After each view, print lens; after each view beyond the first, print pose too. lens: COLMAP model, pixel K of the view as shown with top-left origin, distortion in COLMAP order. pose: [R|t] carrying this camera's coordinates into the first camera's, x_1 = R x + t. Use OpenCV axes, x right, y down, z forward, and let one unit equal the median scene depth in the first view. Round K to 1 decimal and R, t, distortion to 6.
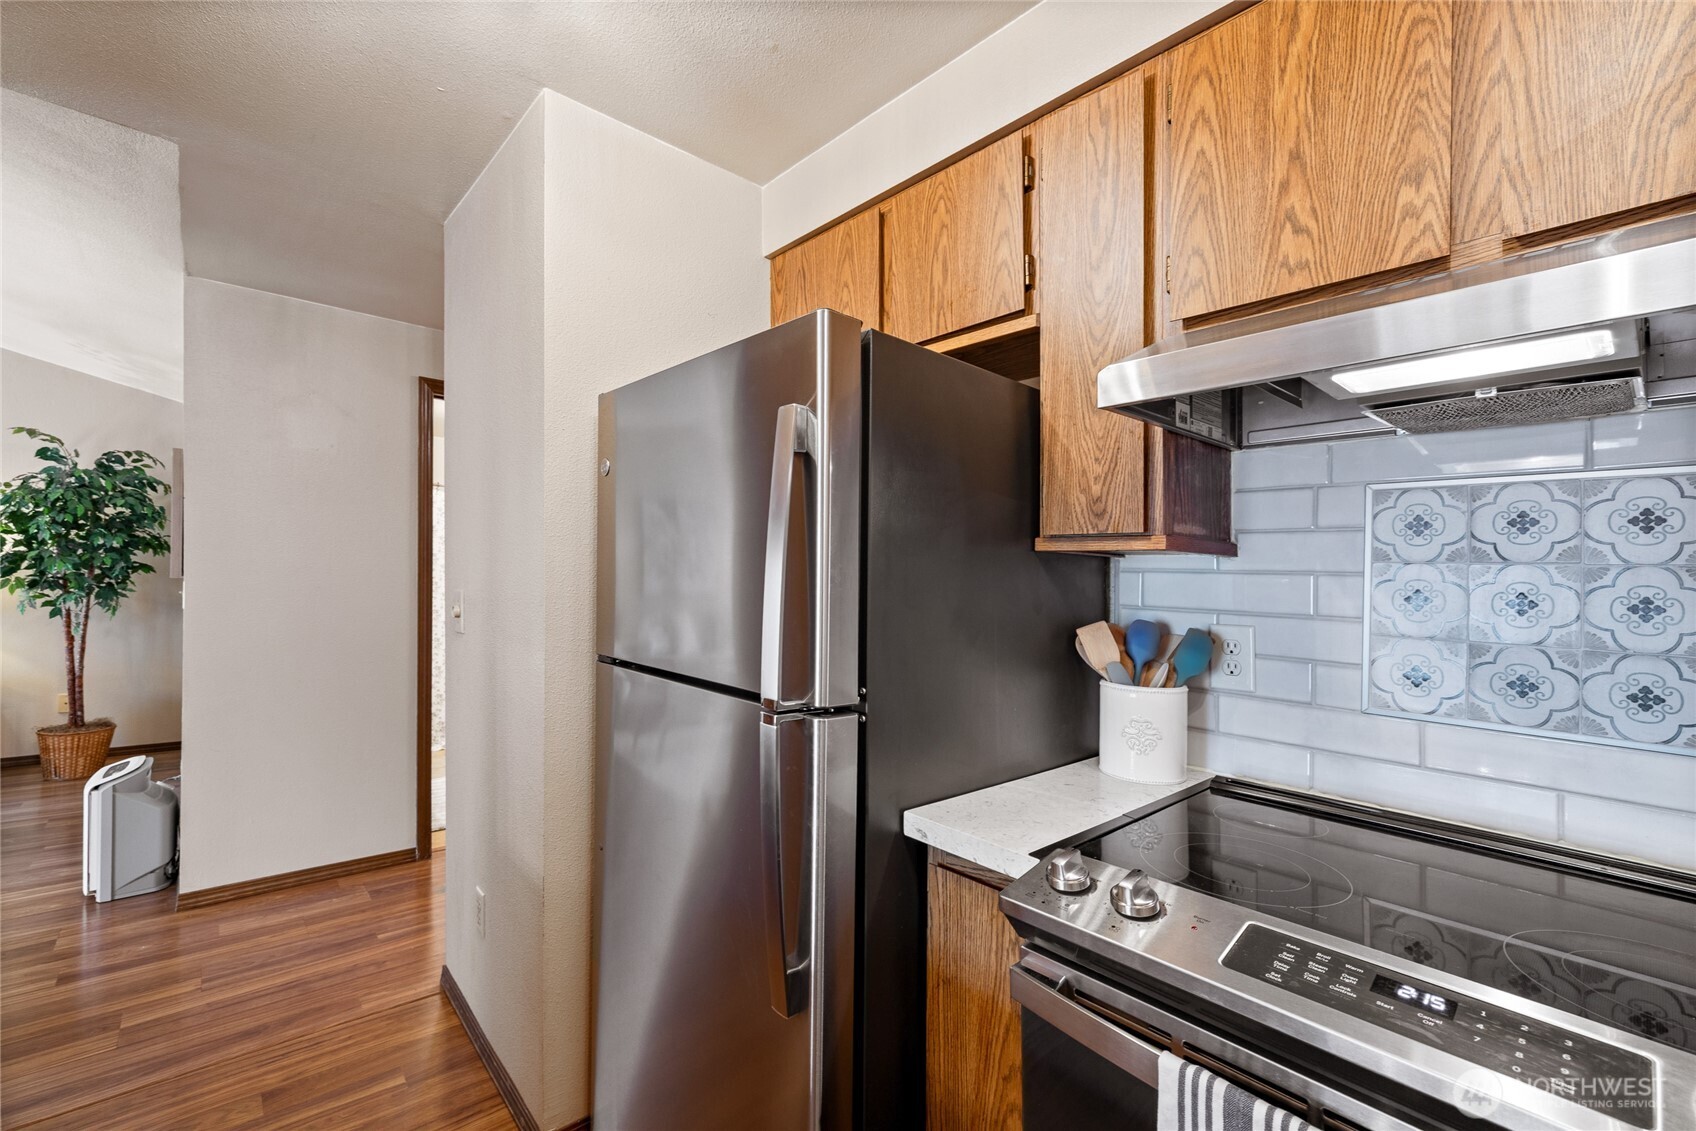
lens RADIAL K [[713.2, 0, 834.1], [0, 713.2, 596.5], [0, 0, 1]] dist [-0.000420, -0.000026]
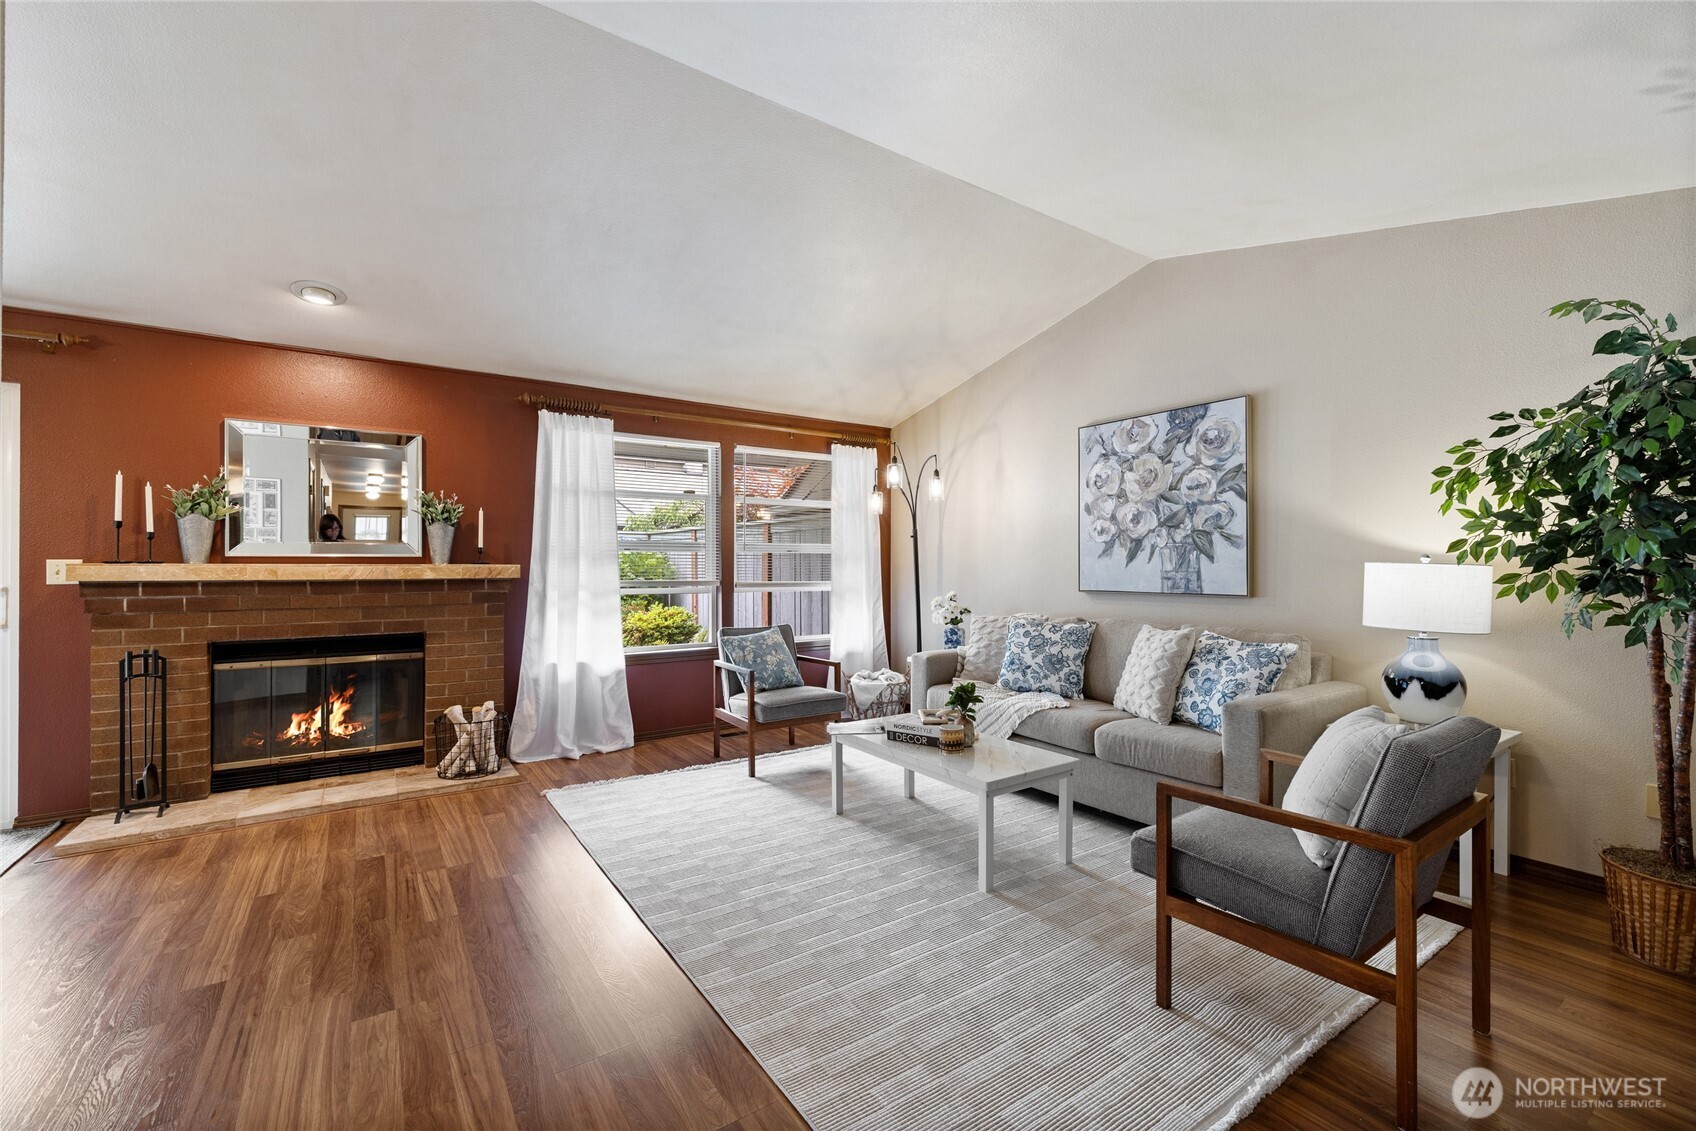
lens RADIAL K [[710.4, 0, 851.0], [0, 710.4, 563.7], [0, 0, 1]] dist [0.001821, -0.000077]
pose [[-0.125187, -0.032043, -0.991616, -0.748949], [-0.025891, 0.999243, -0.029021, -0.003199], [0.991795, 0.022041, -0.125921, 0.743071]]
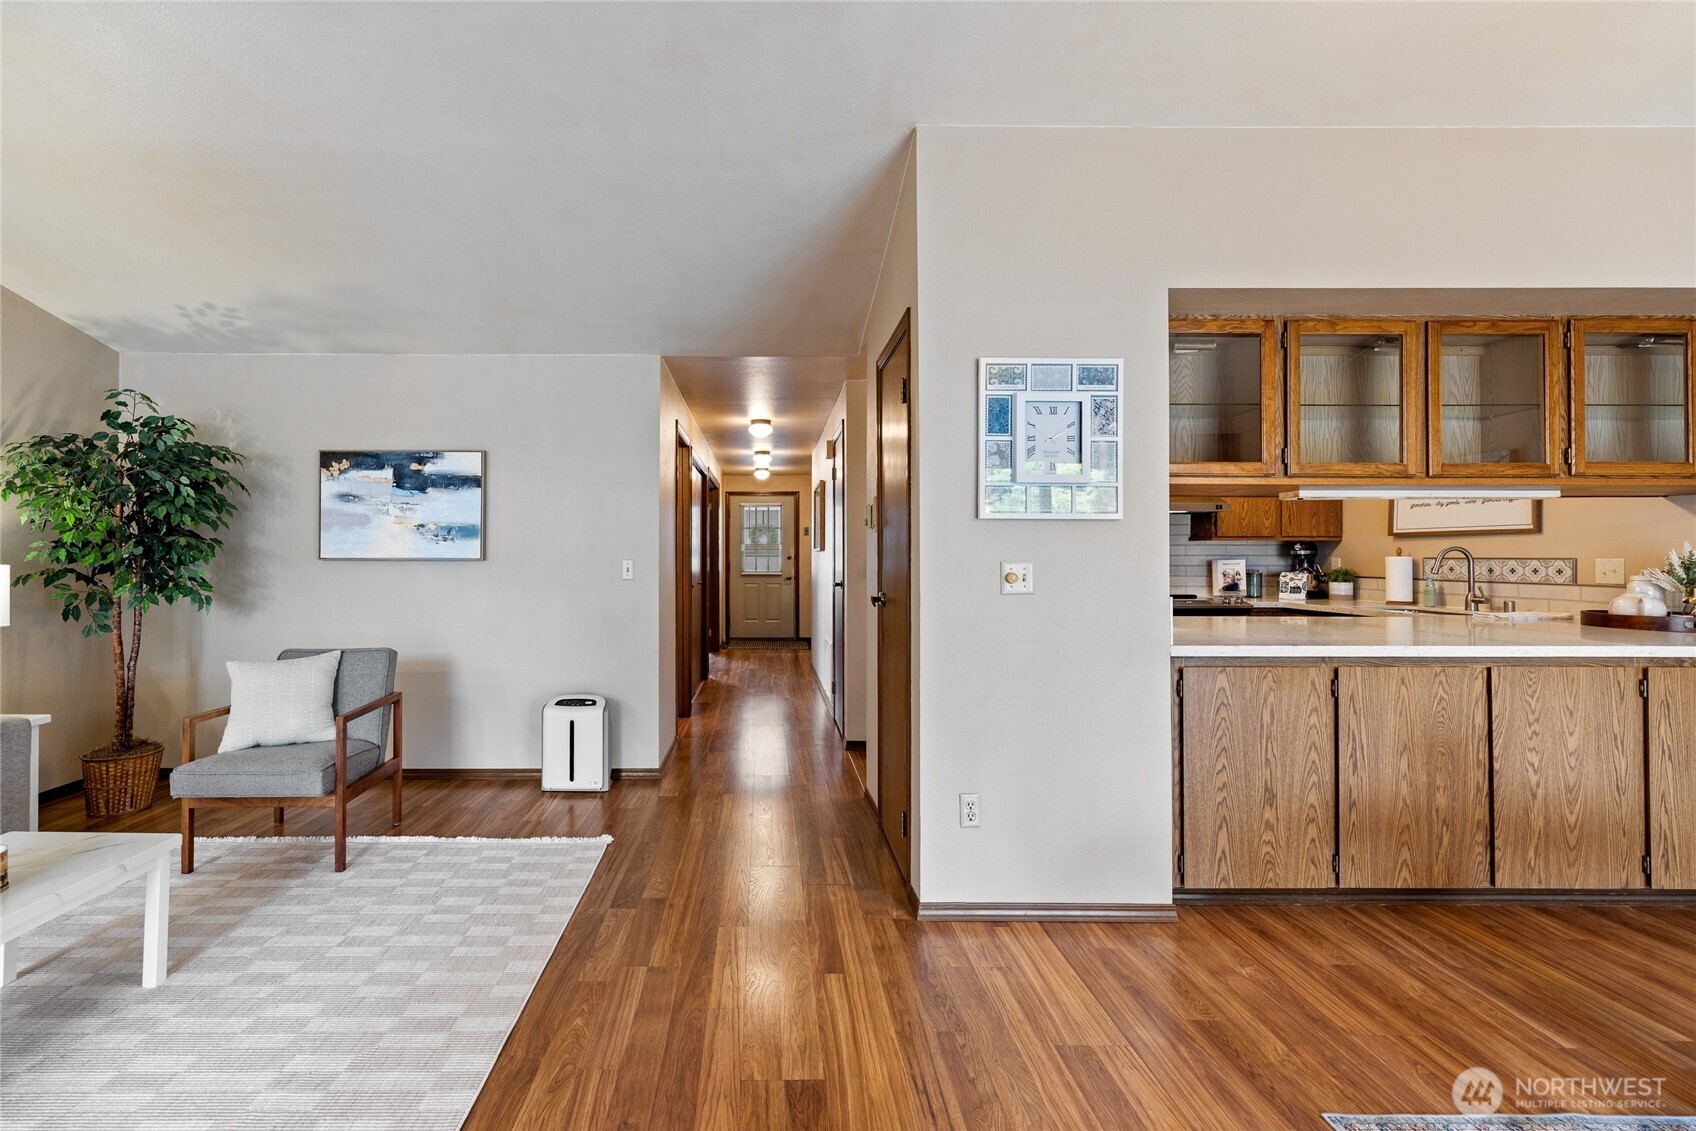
lens RADIAL K [[742.2, 0, 765.2], [0, 742.2, 548.9], [0, 0, 1]] dist [0.001535, 0.000425]
pose [[0.665230, -0.021347, 0.746334, -1.882759], [0.034879, 0.999388, -0.002504, -0.031704], [-0.745824, 0.027698, 0.665567, -0.210085]]
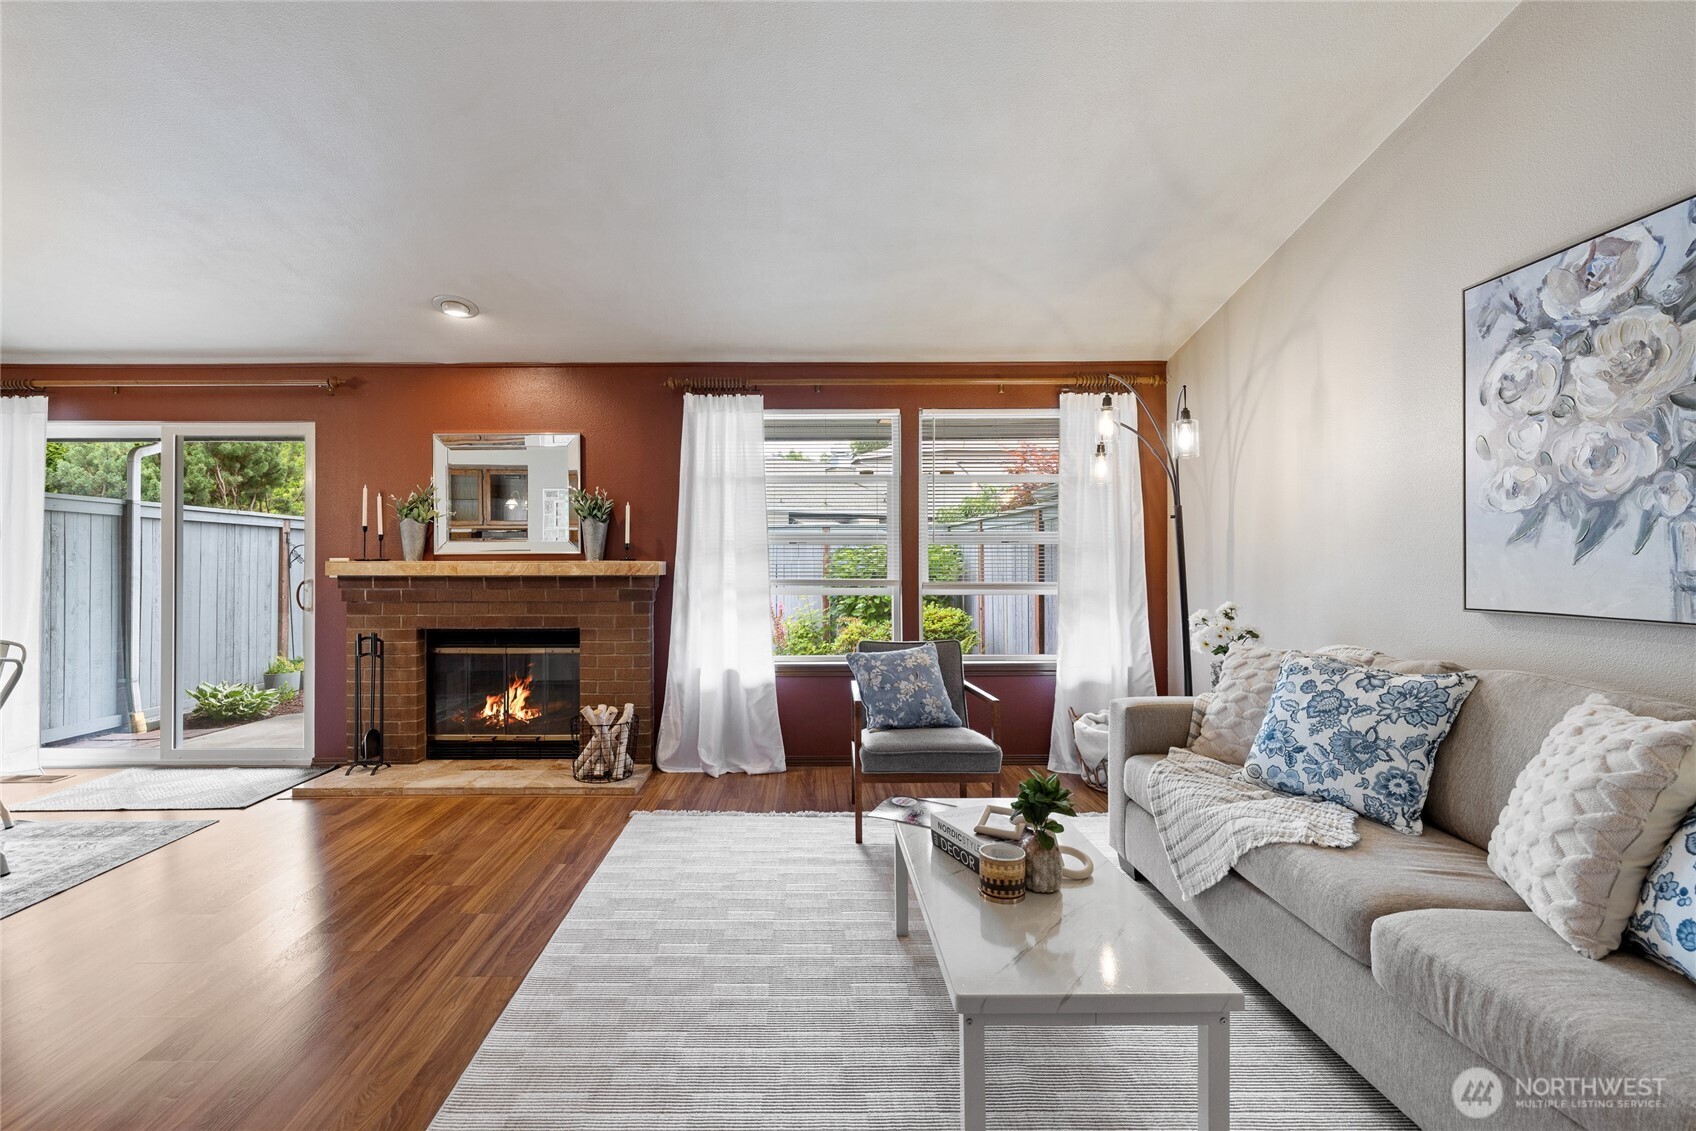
lens RADIAL K [[731.6, 0, 801.6], [0, 731.6, 560.9], [0, 0, 1]] dist [0.002045, 0.000046]
pose [[-0.664801, -0.029097, -0.746453, -1.273131], [-0.033957, 0.999385, -0.008714, -0.024553], [0.746248, 0.019554, -0.665381, 1.047026]]
